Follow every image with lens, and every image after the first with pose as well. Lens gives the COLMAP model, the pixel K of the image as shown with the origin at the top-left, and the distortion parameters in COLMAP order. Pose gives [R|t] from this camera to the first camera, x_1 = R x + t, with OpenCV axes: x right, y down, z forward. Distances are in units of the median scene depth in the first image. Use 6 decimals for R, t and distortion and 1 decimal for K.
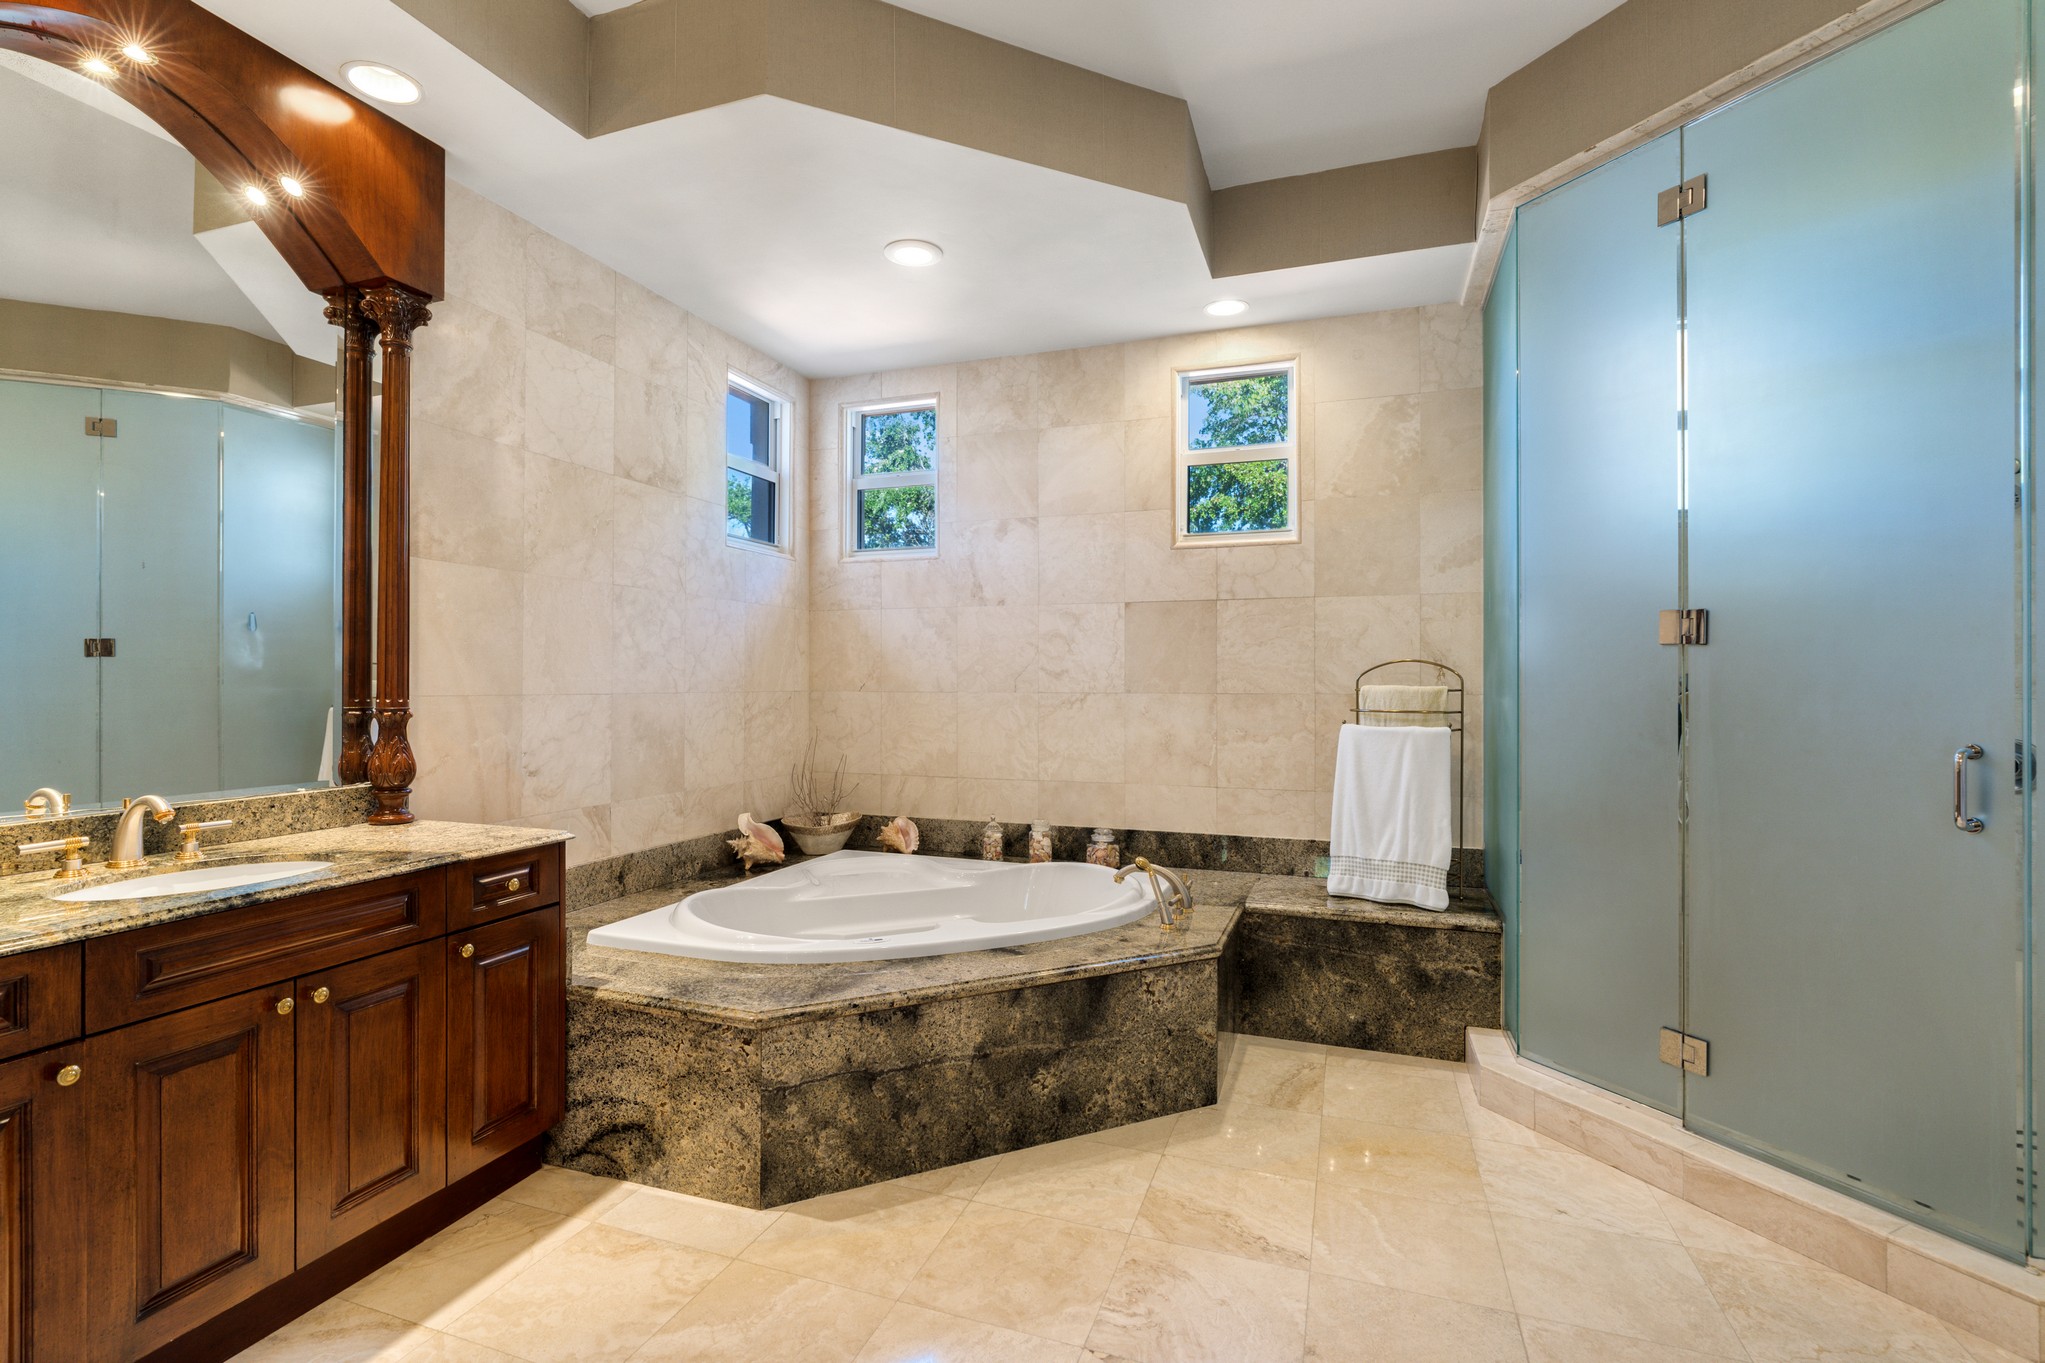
lens RADIAL K [[933.0, 0, 988.9], [0, 933.0, 679.6], [0, 0, 1]] dist [-0.000378, 0.000087]
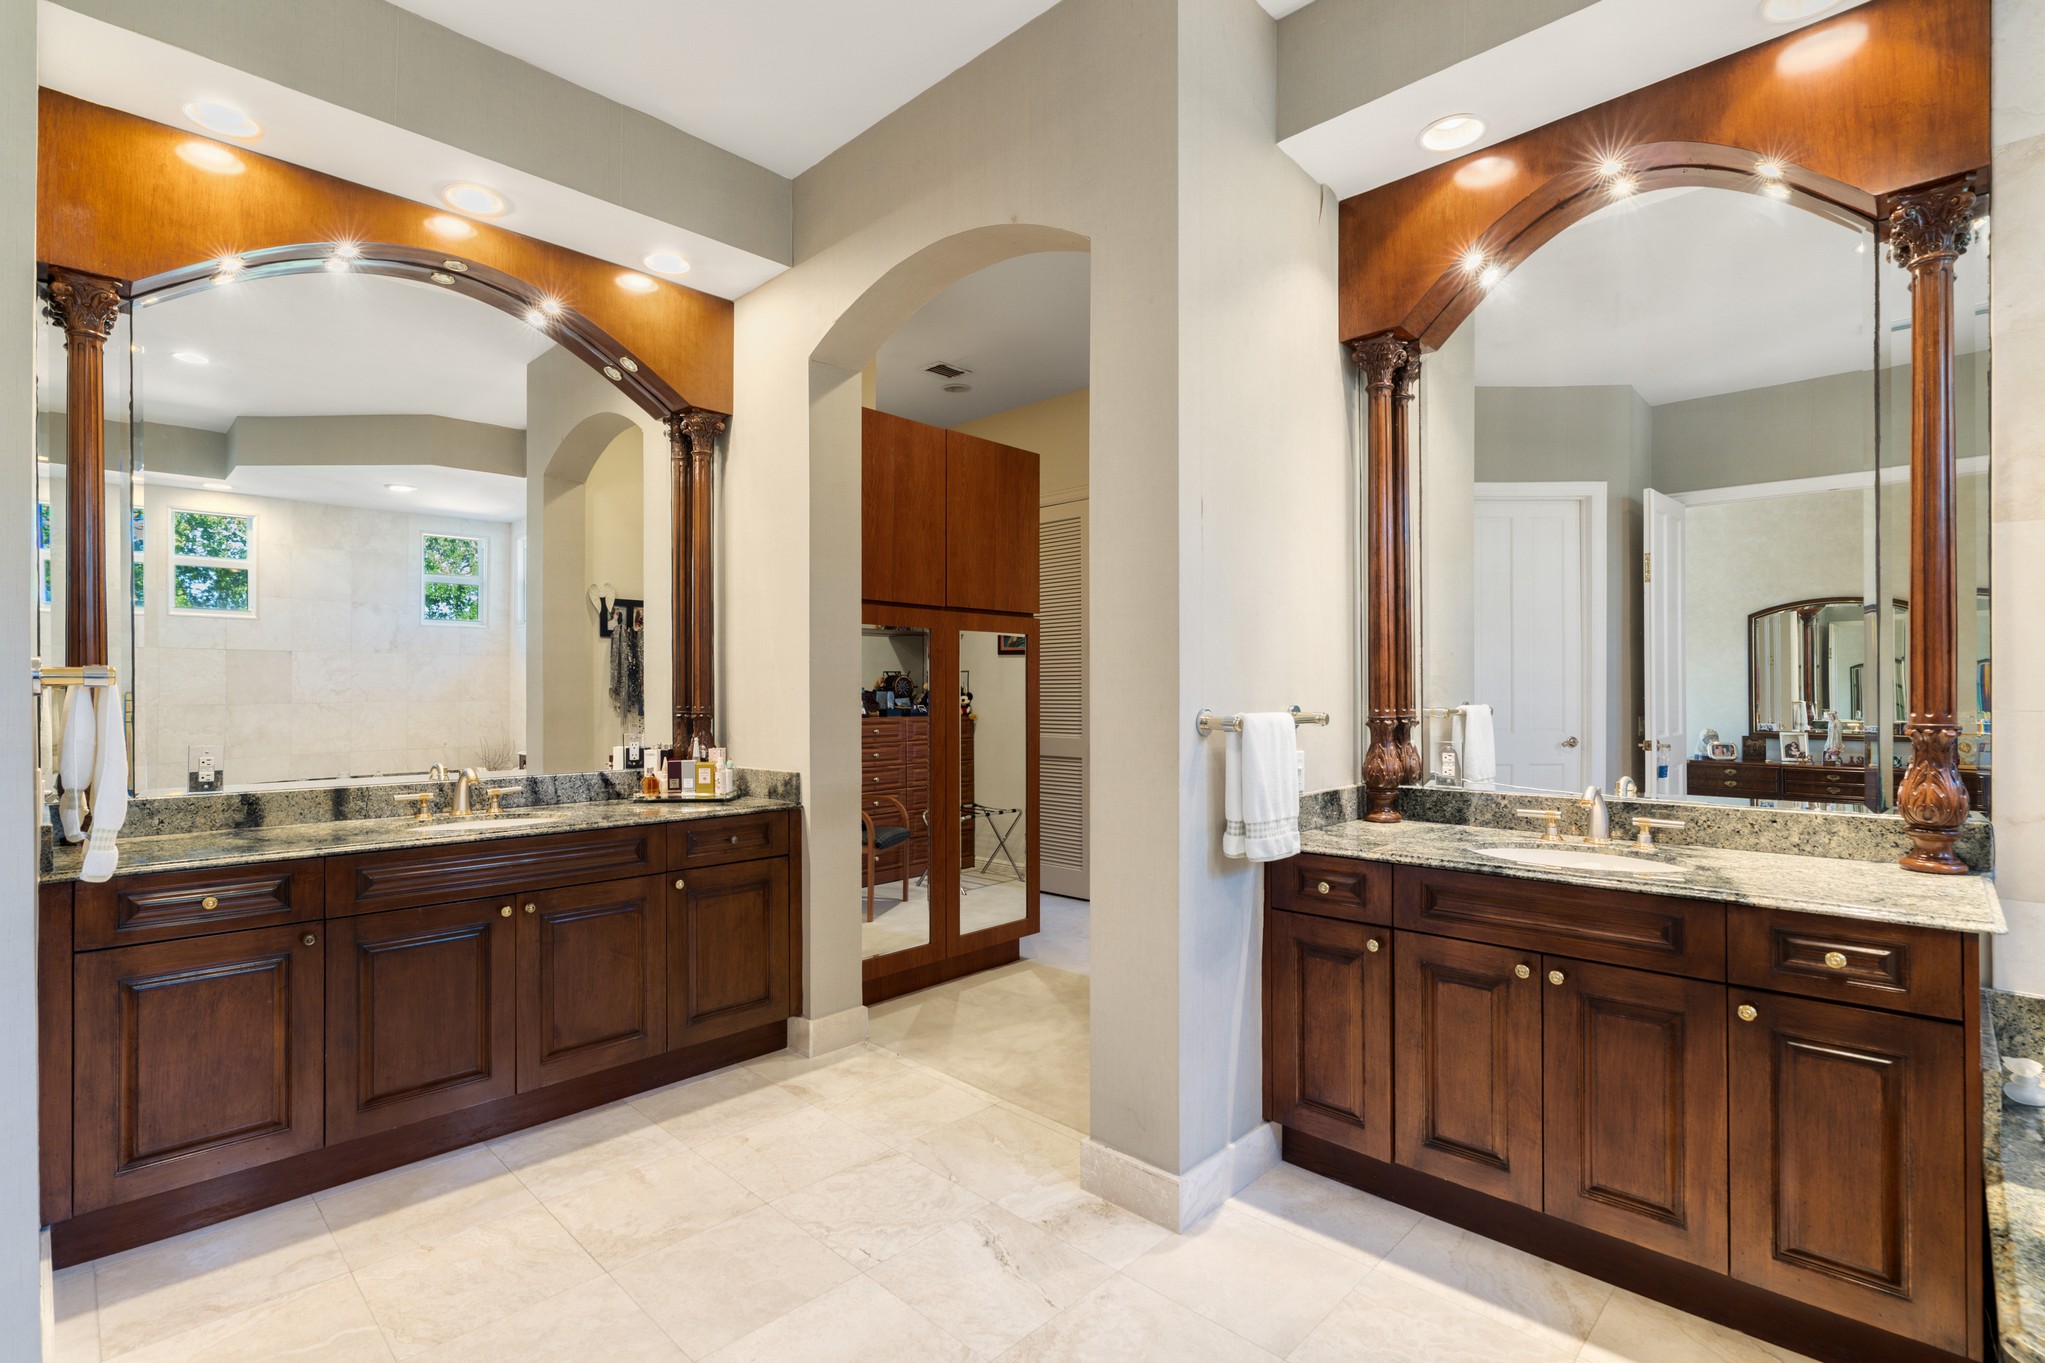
lens RADIAL K [[947.6, 0, 1025.5], [0, 947.6, 692.1], [0, 0, 1]] dist [0.000010, 0.000409]
pose [[-0.382819, -0.001894, -0.923821, 0.330059], [0.003073, 0.999990, -0.003324, 0.002843], [0.923818, -0.004112, -0.382809, 0.509381]]
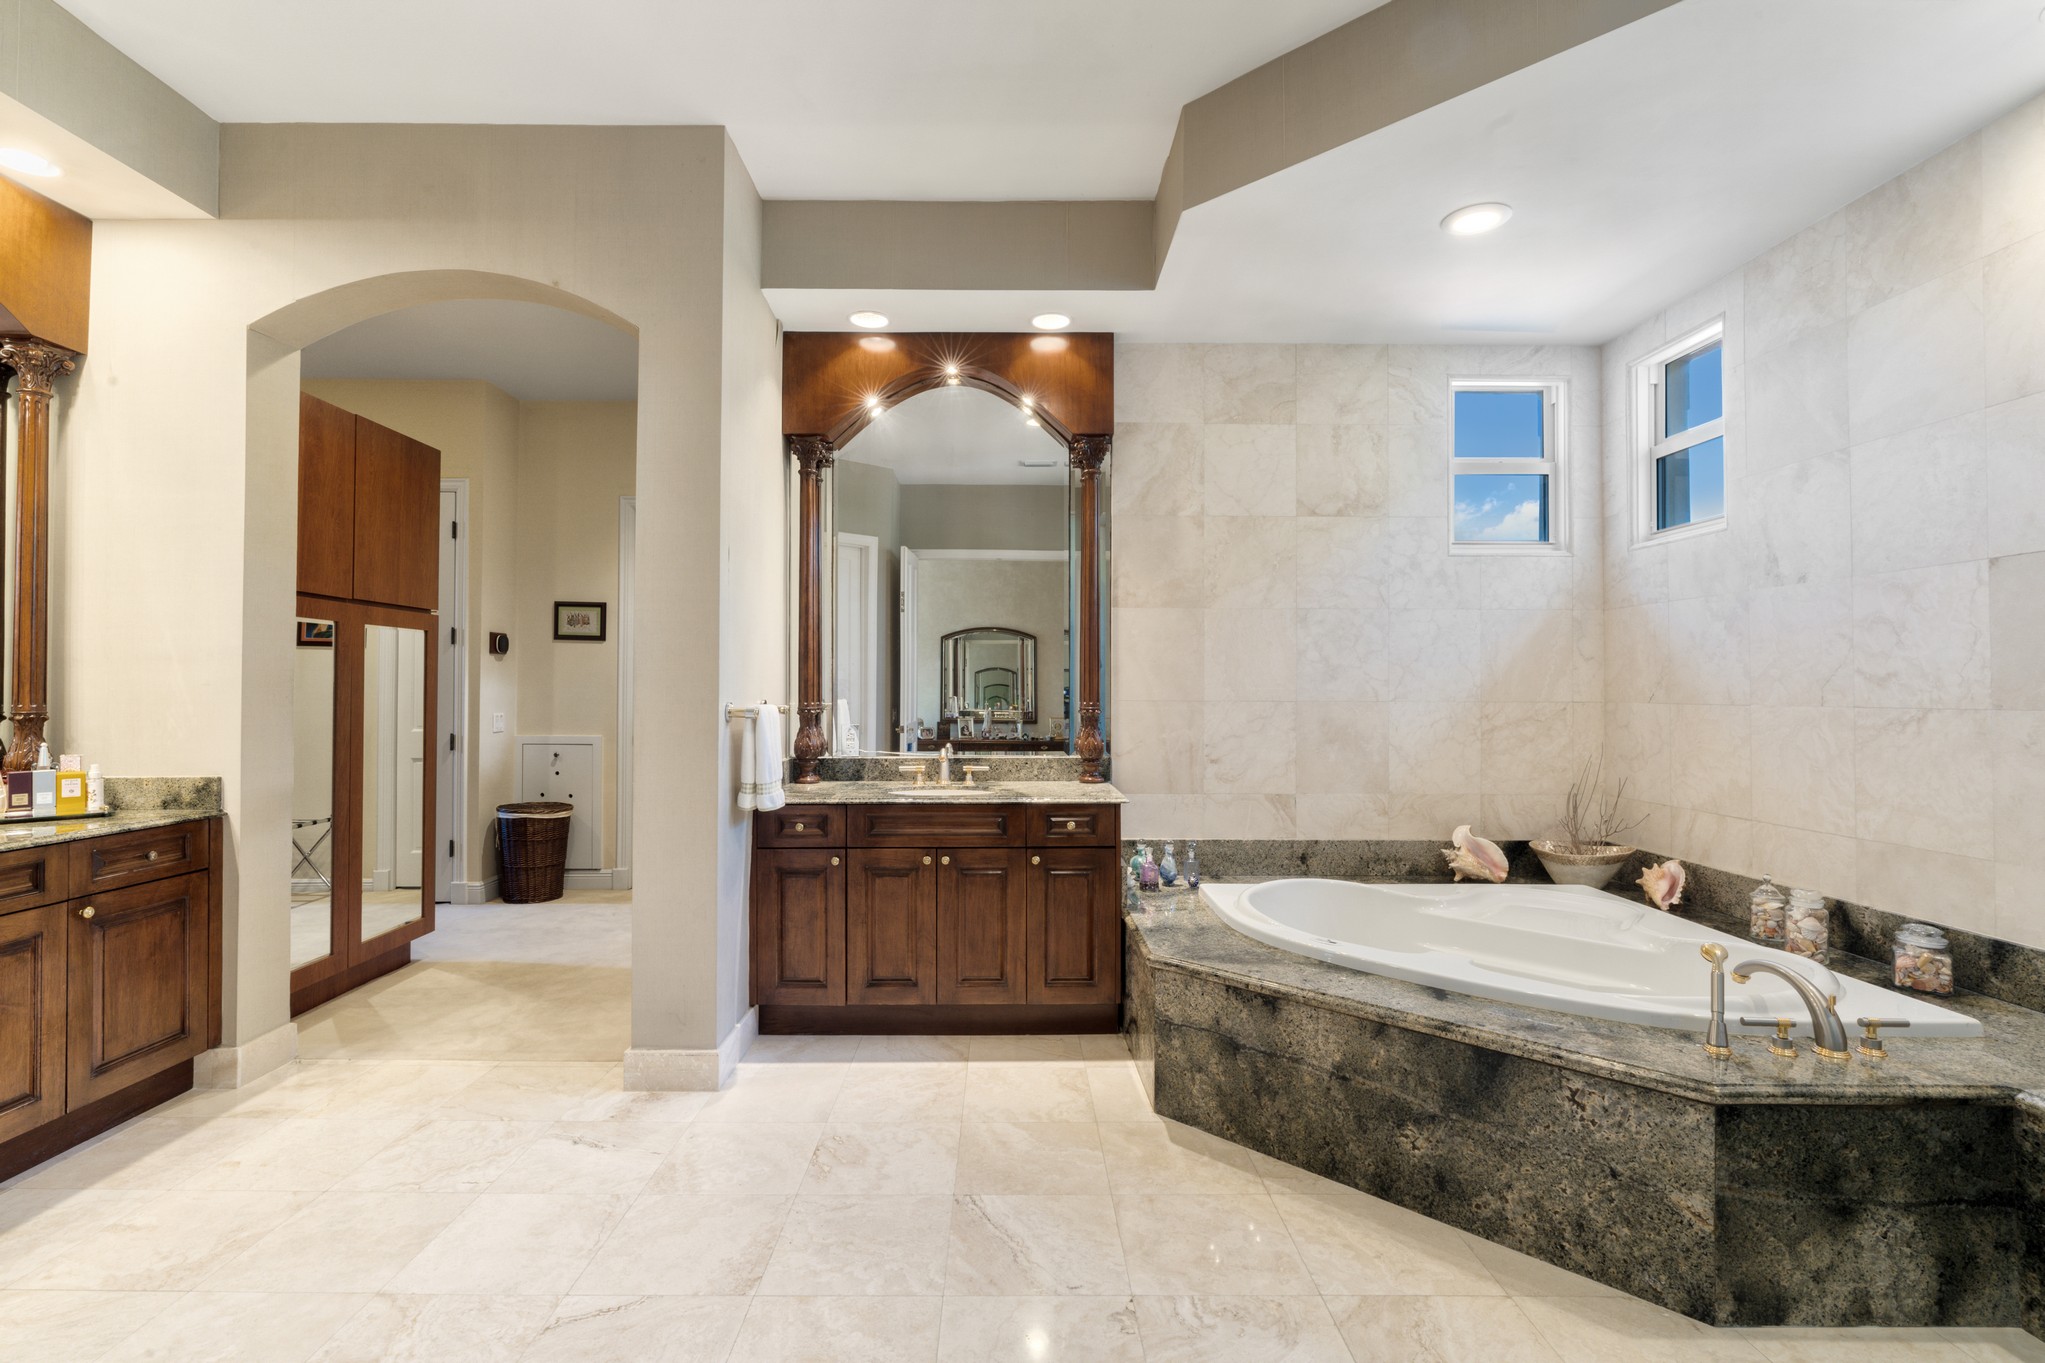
lens RADIAL K [[916.8, 0, 1022.5], [0, 916.8, 681.5], [0, 0, 1]] dist [0.000752, 0.000239]
pose [[0.378409, -0.010536, -0.925579, 0.611956], [0.000862, 0.999939, -0.011030, 0.003085], [0.925638, 0.003376, 0.378395, 0.271448]]
